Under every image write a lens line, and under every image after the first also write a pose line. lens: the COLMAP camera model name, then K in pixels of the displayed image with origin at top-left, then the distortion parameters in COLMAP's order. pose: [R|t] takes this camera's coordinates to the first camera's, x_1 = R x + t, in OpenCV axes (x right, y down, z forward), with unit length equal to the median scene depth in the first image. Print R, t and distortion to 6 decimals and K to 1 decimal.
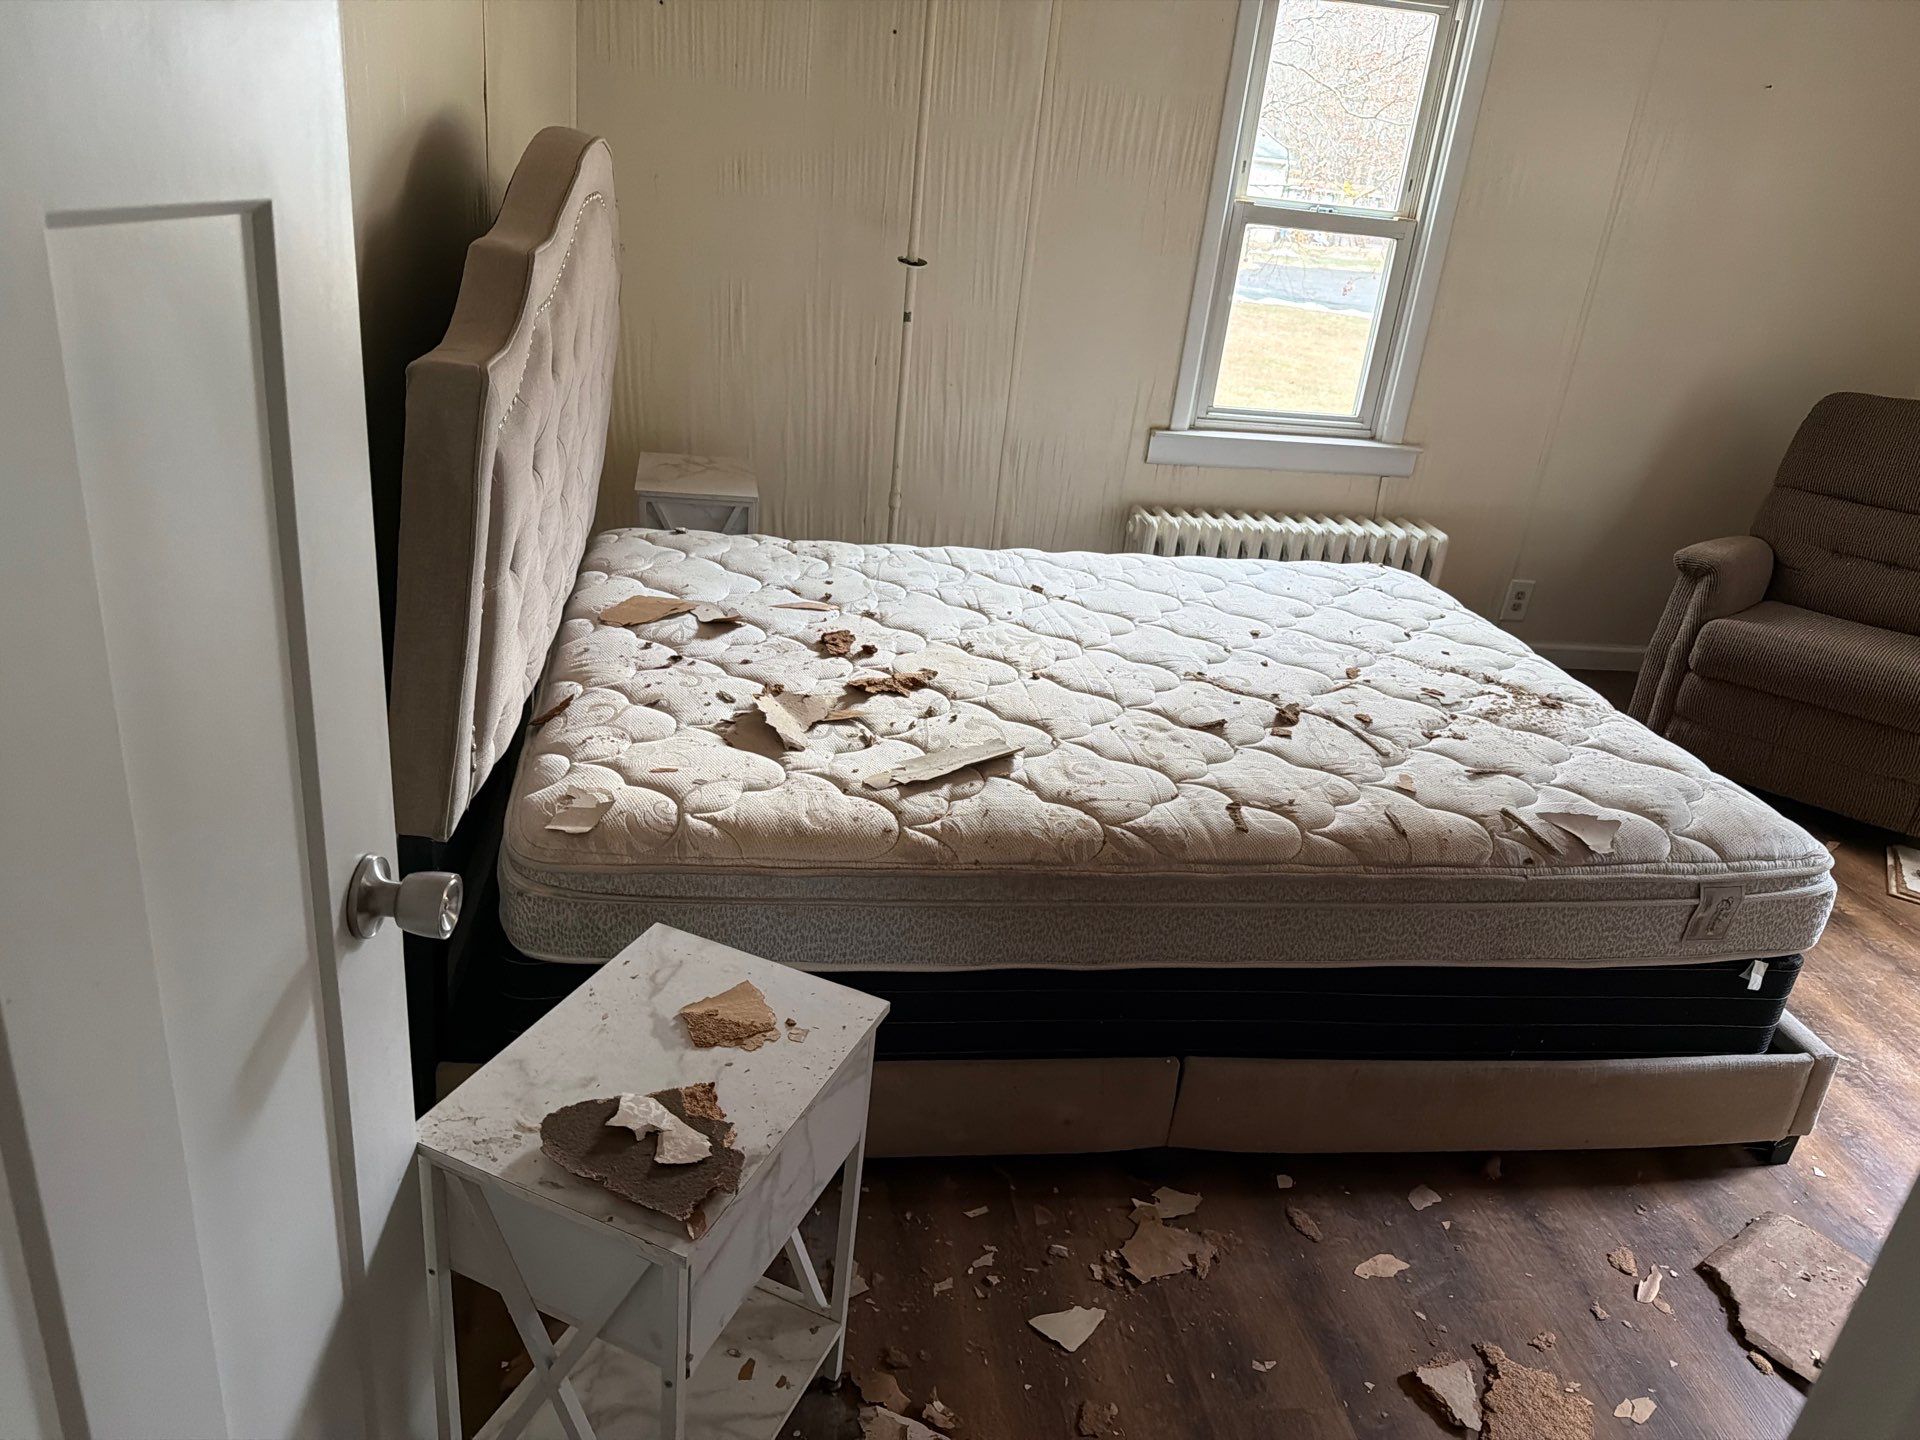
lens RADIAL K [[1331.0, 0, 956.2], [0, 1331.0, 721.0], [0, 0, 1]] dist [0.121913, -0.207106]
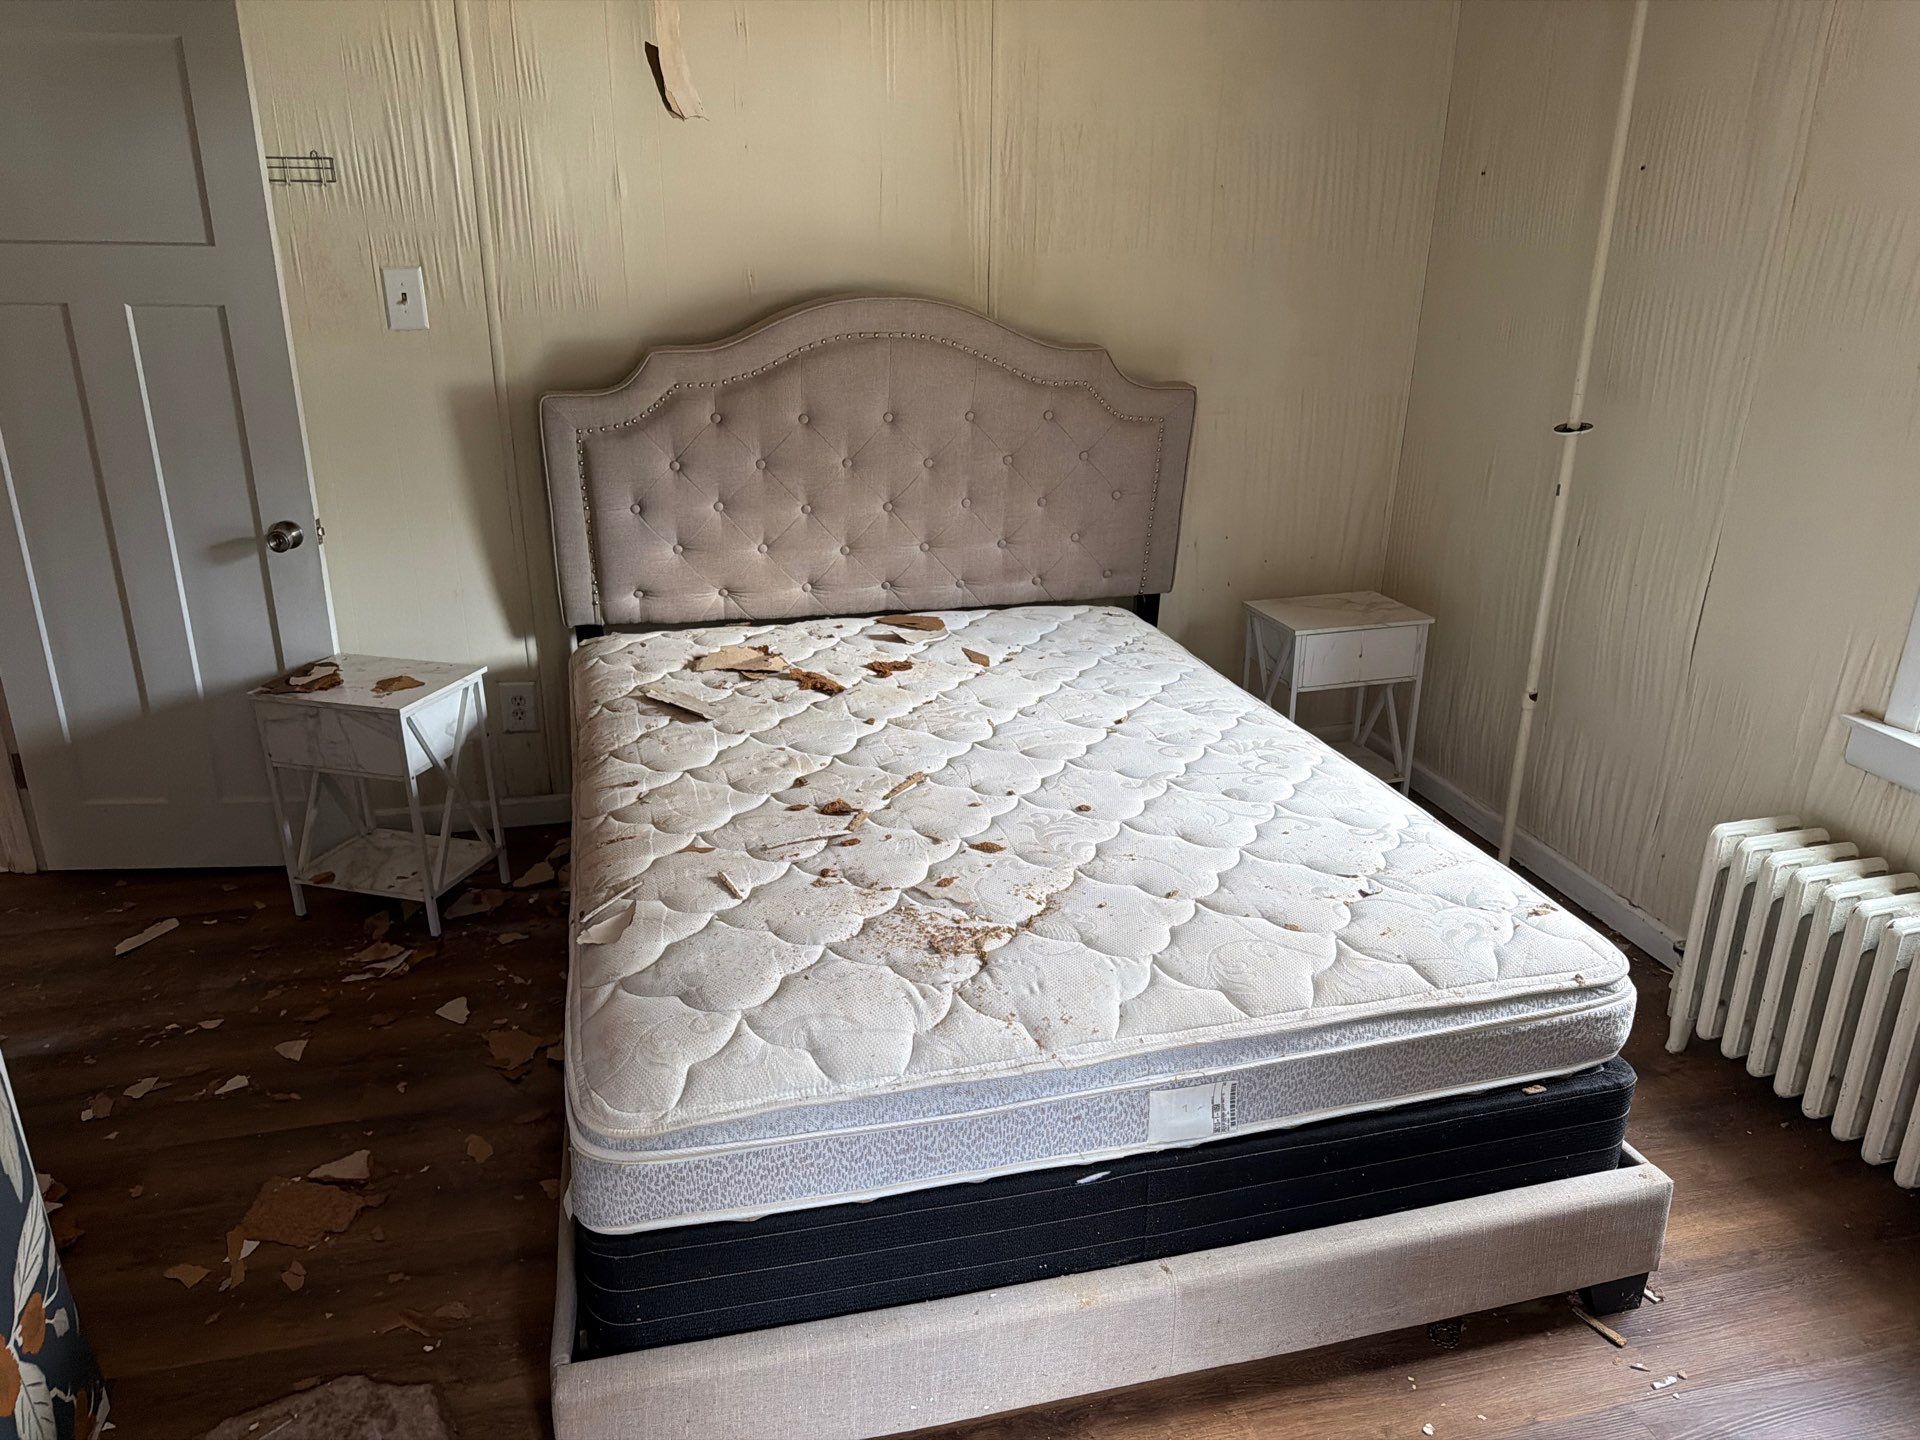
lens RADIAL K [[1321.5, 0, 970.3], [0, 1321.5, 724.7], [0, 0, 1]] dist [0.158157, -0.251676]
pose [[0.103510, 0.255974, -0.961126, 1.344320], [-0.383994, 0.901683, 0.198788, -0.334341], [0.917515, 0.348490, 0.191626, 0.968333]]
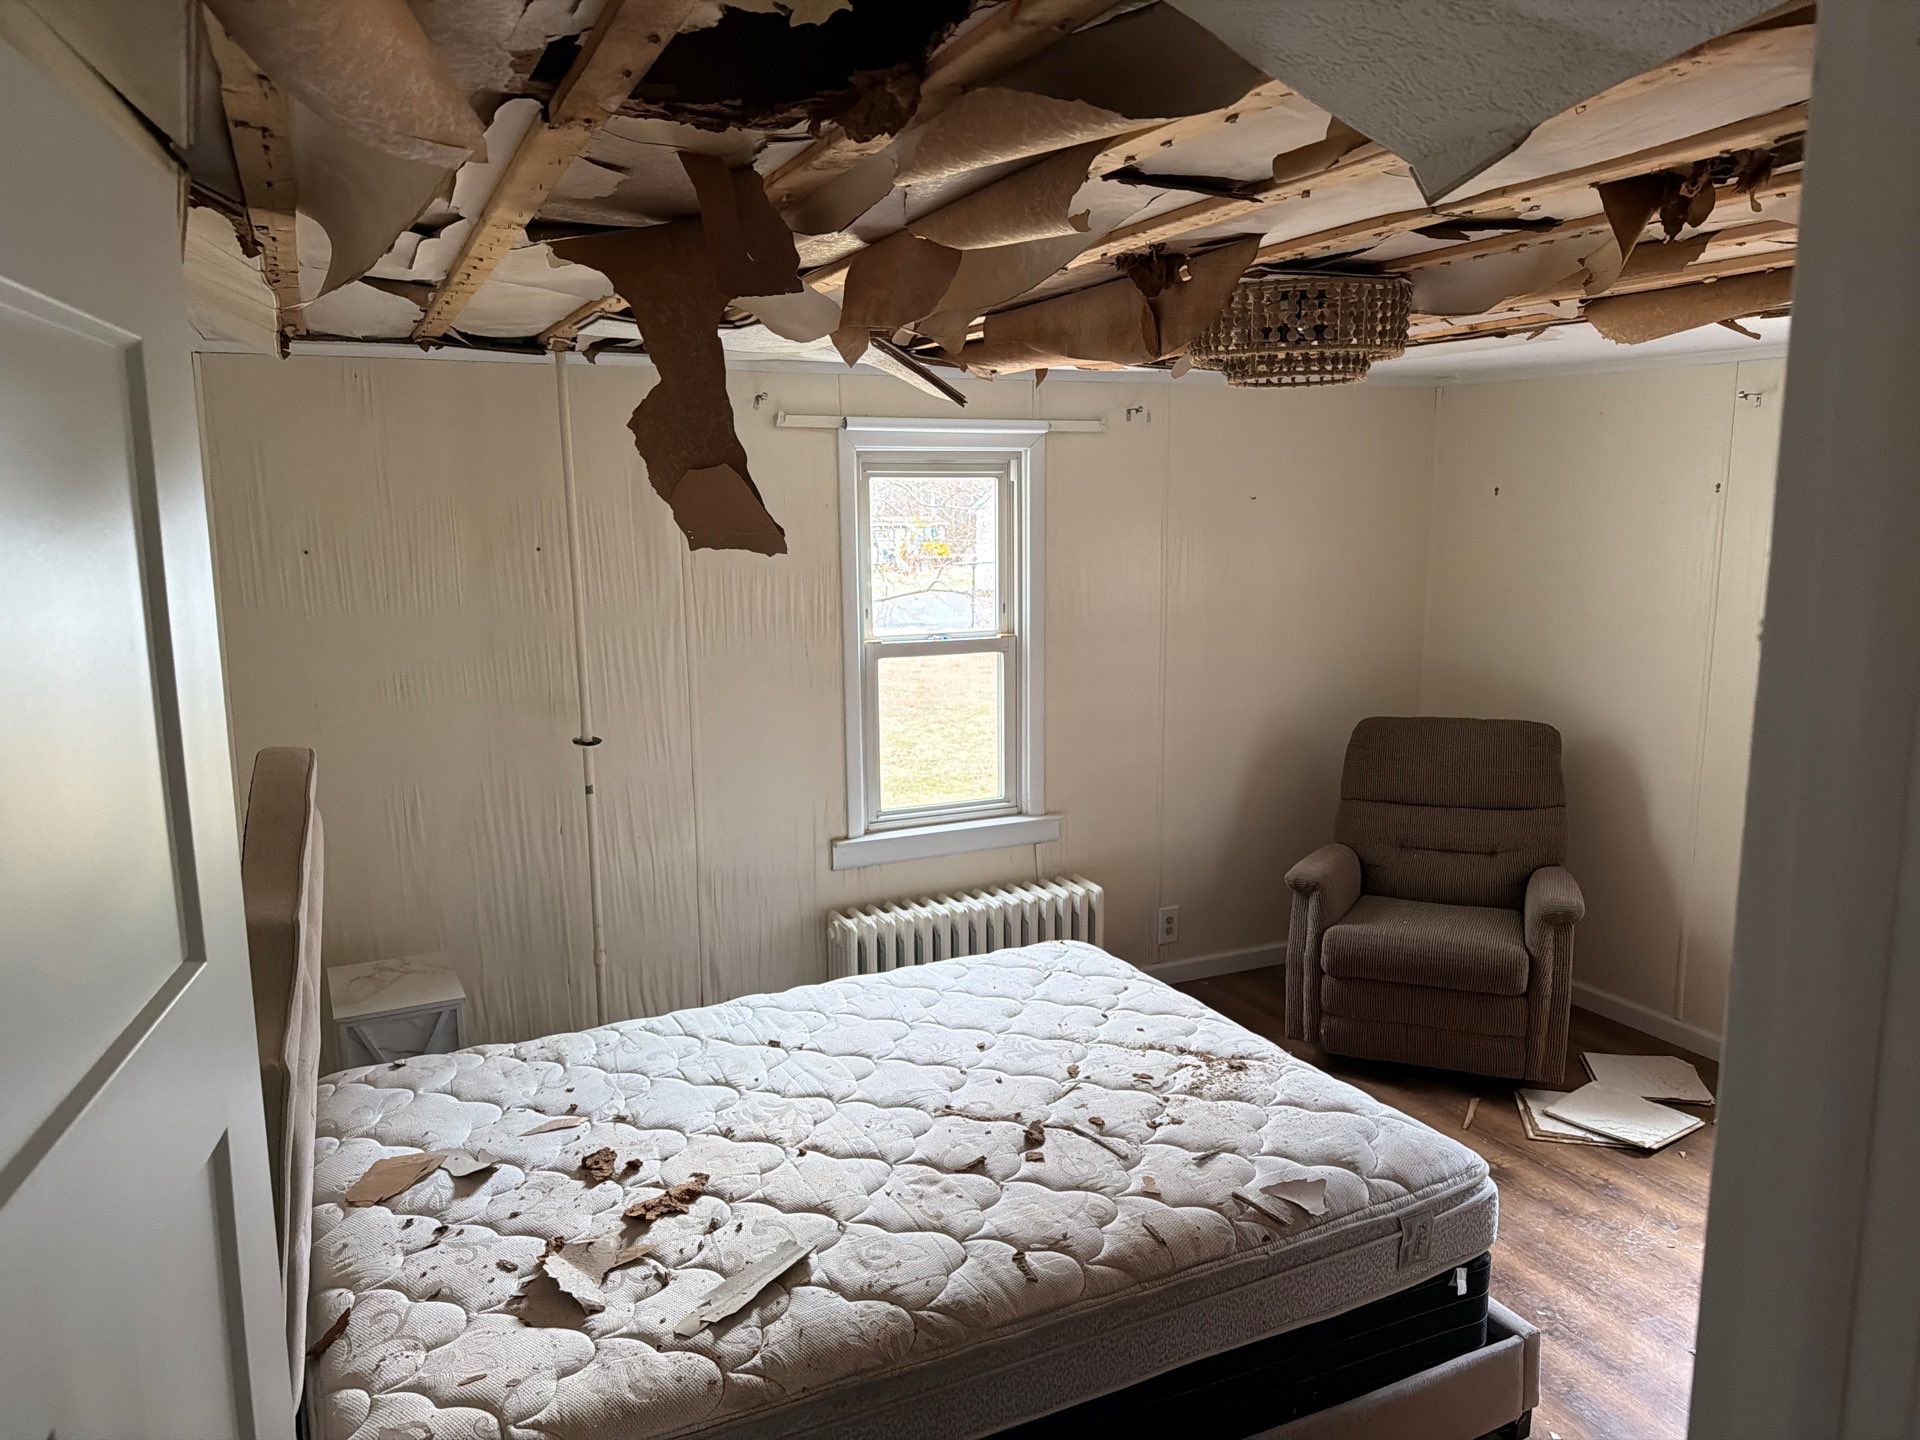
lens RADIAL K [[1331.0, 0, 956.2], [0, 1331.0, 721.0], [0, 0, 1]] dist [0.121913, -0.207106]
pose [[0.949824, -0.153673, 0.272433, -0.069456], [0.211314, 0.957427, -0.196672, -0.139933], [-0.230611, 0.244373, 0.941860, -0.123995]]
